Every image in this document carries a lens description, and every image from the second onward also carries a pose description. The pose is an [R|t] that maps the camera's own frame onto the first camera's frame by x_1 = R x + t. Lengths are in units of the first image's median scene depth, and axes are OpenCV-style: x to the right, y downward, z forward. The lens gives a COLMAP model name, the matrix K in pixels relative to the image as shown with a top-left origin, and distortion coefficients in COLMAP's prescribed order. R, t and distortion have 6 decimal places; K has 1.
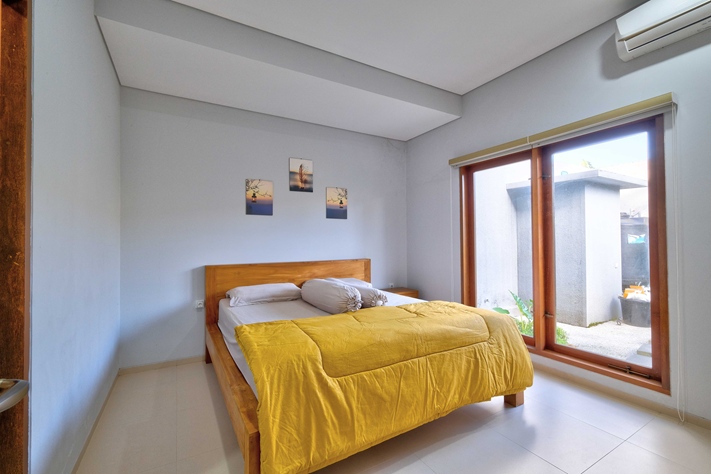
lens RADIAL K [[312.2, 0, 356.7], [0, 312.2, 236.7], [0, 0, 1]] dist [-0.003569, -0.000432]
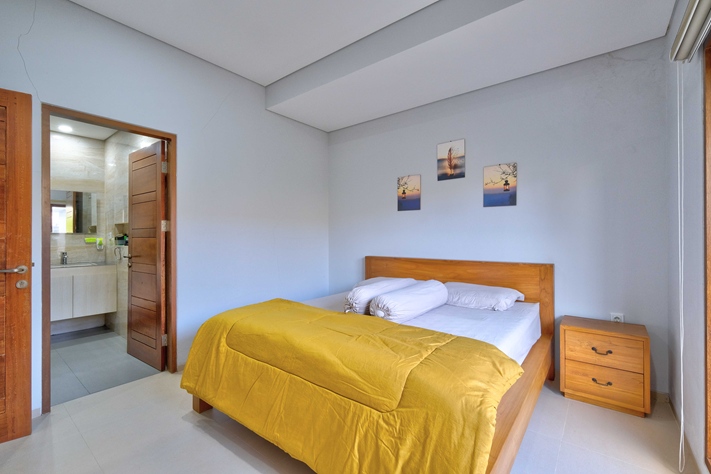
lens RADIAL K [[312.2, 0, 353.4], [0, 312.2, 235.3], [0, 0, 1]] dist [-0.003569, -0.000432]
pose [[0.364435, -0.000149, -0.931229, 0.537430], [0.011095, 0.999930, 0.004182, 0.004793], [0.931163, -0.011856, 0.364411, 0.434418]]
